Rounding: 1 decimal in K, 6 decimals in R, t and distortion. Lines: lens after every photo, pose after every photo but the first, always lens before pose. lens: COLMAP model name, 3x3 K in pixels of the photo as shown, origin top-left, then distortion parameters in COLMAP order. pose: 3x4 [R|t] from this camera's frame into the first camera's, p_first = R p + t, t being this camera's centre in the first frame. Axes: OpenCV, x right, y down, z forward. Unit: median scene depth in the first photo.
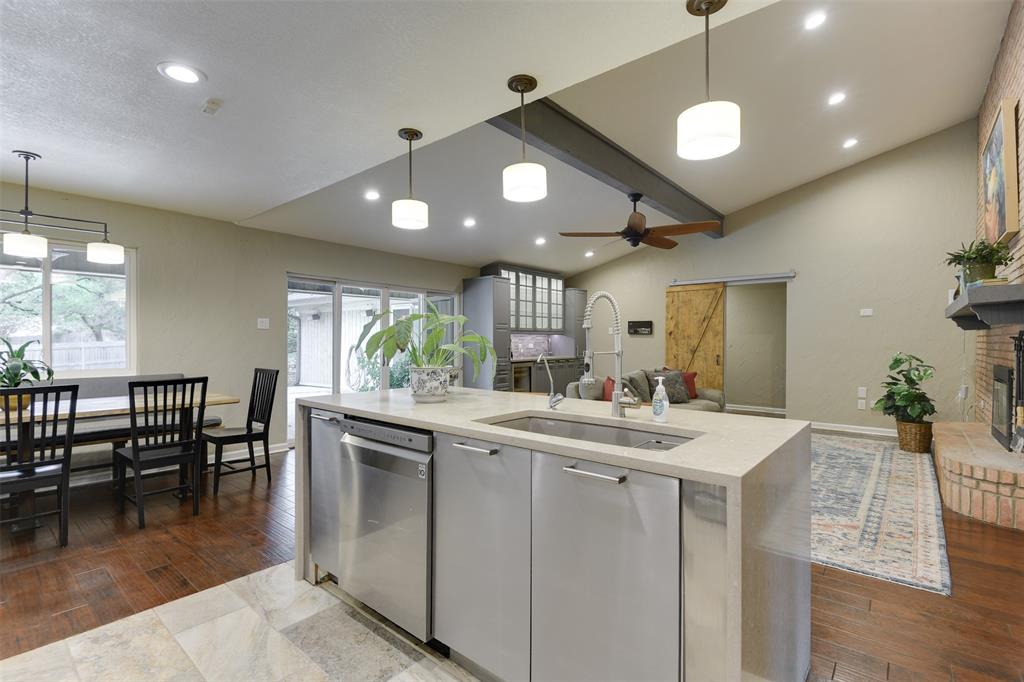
lens RADIAL K [[473.3, 0, 506.3], [0, 473.3, 339.7], [0, 0, 1]] dist [0.001095, -0.000811]
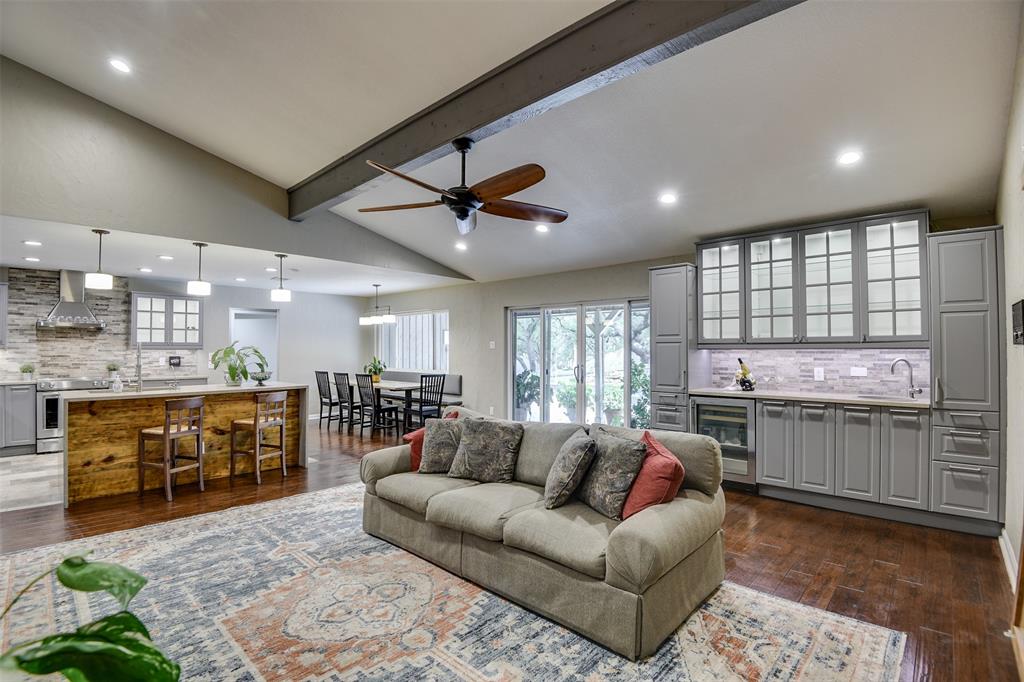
lens RADIAL K [[477.7, 0, 505.1], [0, 477.7, 343.9], [0, 0, 1]] dist [-0.041061, -0.001253]
pose [[-0.052692, -0.014620, -0.998504, 0.654925], [0.001913, 0.999890, -0.014741, -0.011090], [0.998609, -0.002687, -0.052658, 0.778358]]
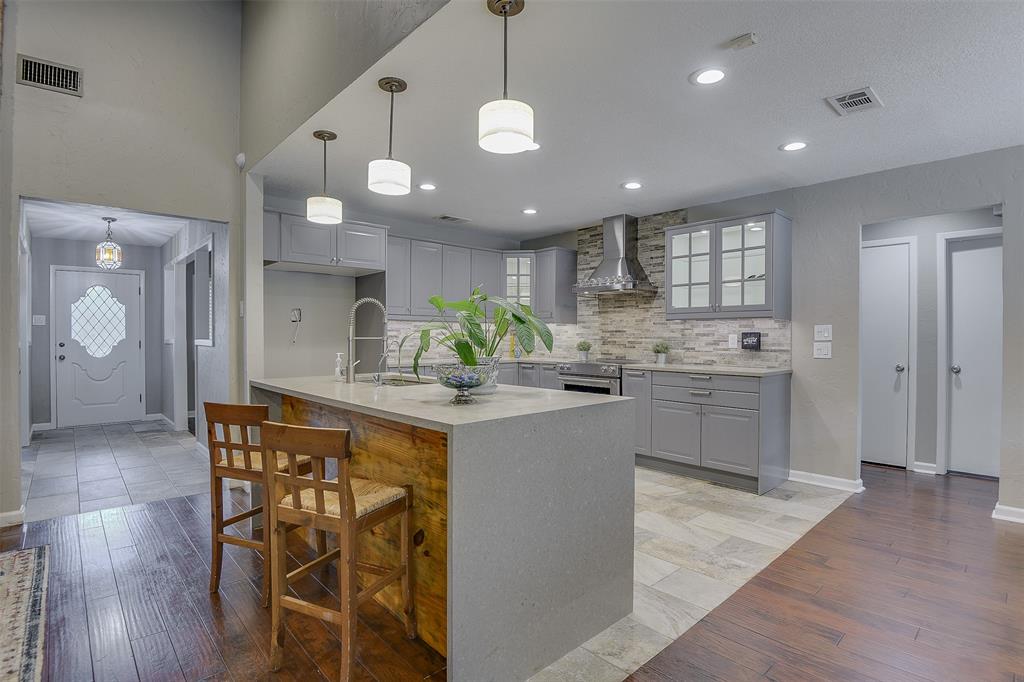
lens RADIAL K [[503.3, 0, 512.0], [0, 503.3, 341.0], [0, 0, 1]] dist [-0.042275, -0.000519]
pose [[-0.992883, -0.003982, 0.119029, -0.112484], [-0.002875, 0.999951, 0.009469, 0.005300], [-0.119060, 0.009059, -0.992846, 0.634040]]
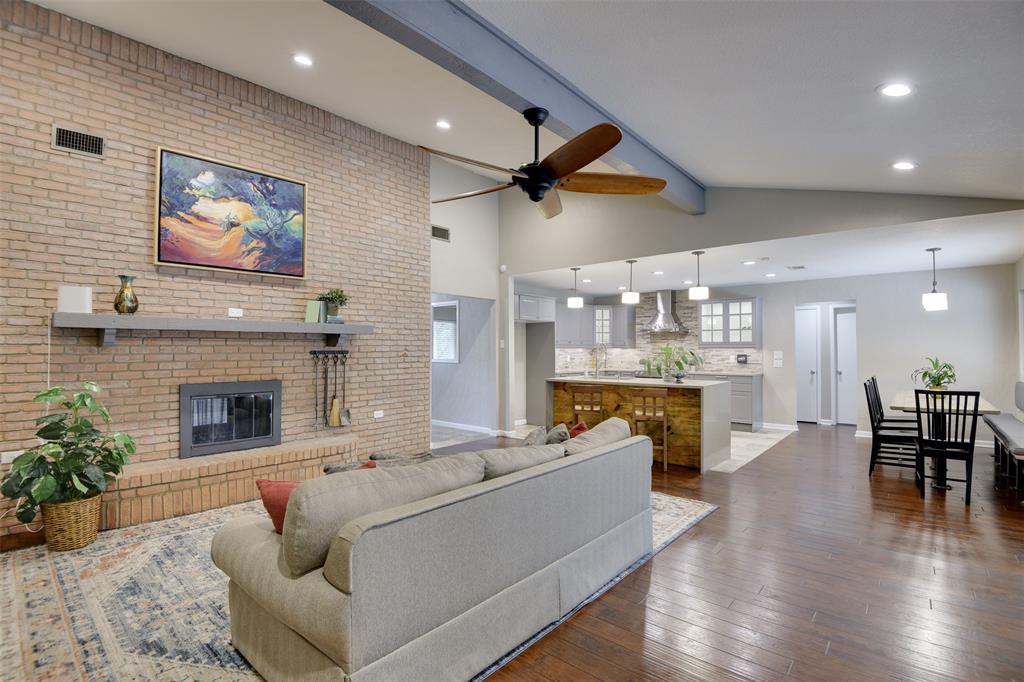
lens RADIAL K [[472.6, 0, 516.6], [0, 472.6, 342.9], [0, 0, 1]] dist [-0.028006, -0.000440]
pose [[-0.999997, -0.001935, -0.001801, 0.211506], [-0.001908, 0.999889, -0.014805, -0.010391], [0.001830, -0.014802, -0.999889, 1.121224]]
